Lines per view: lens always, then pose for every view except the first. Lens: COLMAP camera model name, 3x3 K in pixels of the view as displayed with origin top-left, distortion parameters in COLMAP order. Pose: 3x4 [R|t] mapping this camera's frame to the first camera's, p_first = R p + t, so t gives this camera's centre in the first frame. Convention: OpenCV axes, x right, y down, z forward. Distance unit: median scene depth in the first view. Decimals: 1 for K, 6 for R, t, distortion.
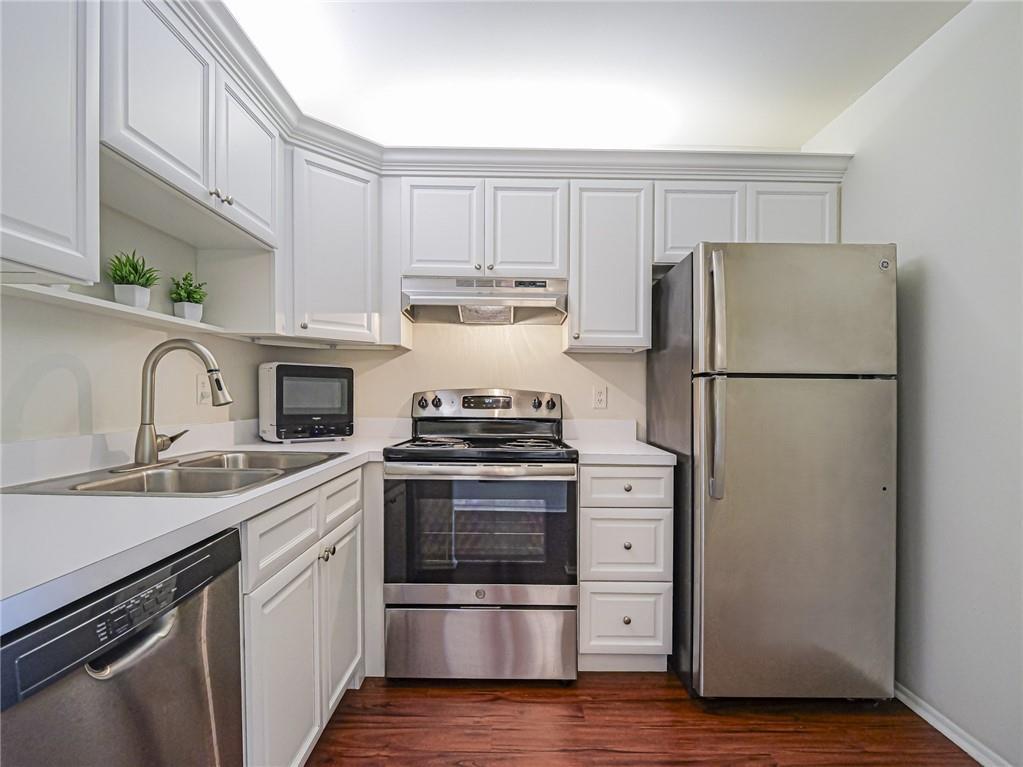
lens RADIAL K [[458.1, 0, 512.7], [0, 458.1, 406.0], [0, 0, 1]] dist [-0.017804, -0.000241]
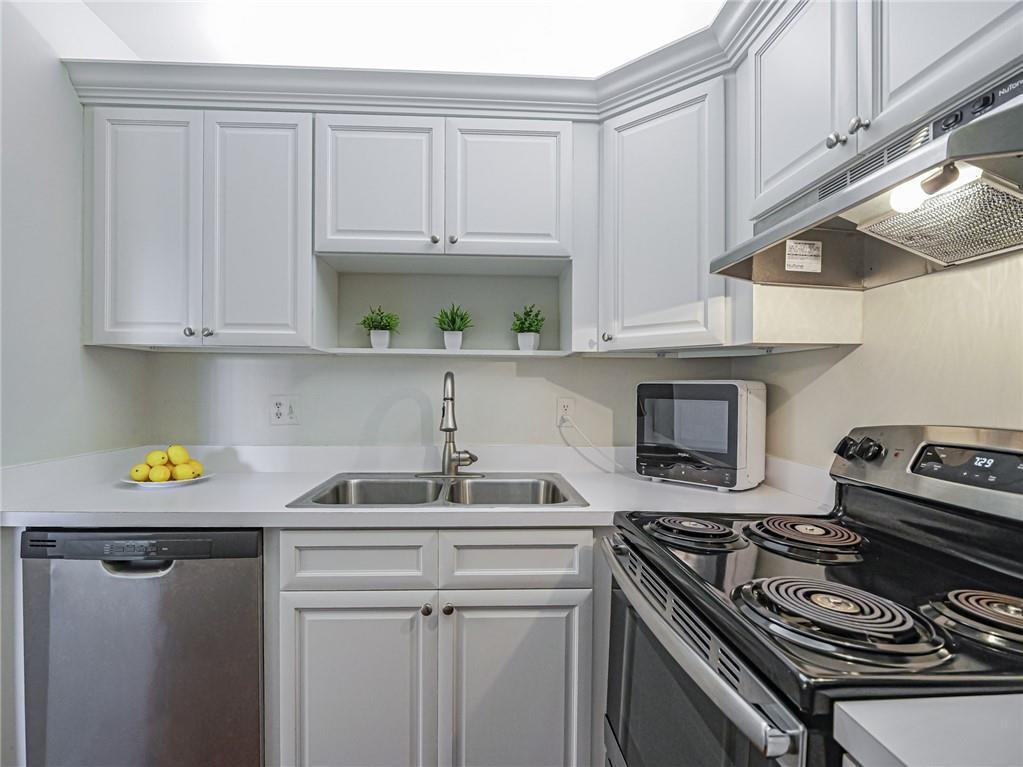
lens RADIAL K [[498.0, 0, 519.2], [0, 498.0, 395.9], [0, 0, 1]] dist [0.001286, 0.000126]
pose [[0.086415, 0.002399, -0.996256, 0.566039], [-0.045147, 0.998979, -0.001510, -0.091020], [0.995236, 0.045108, 0.086436, 1.092514]]
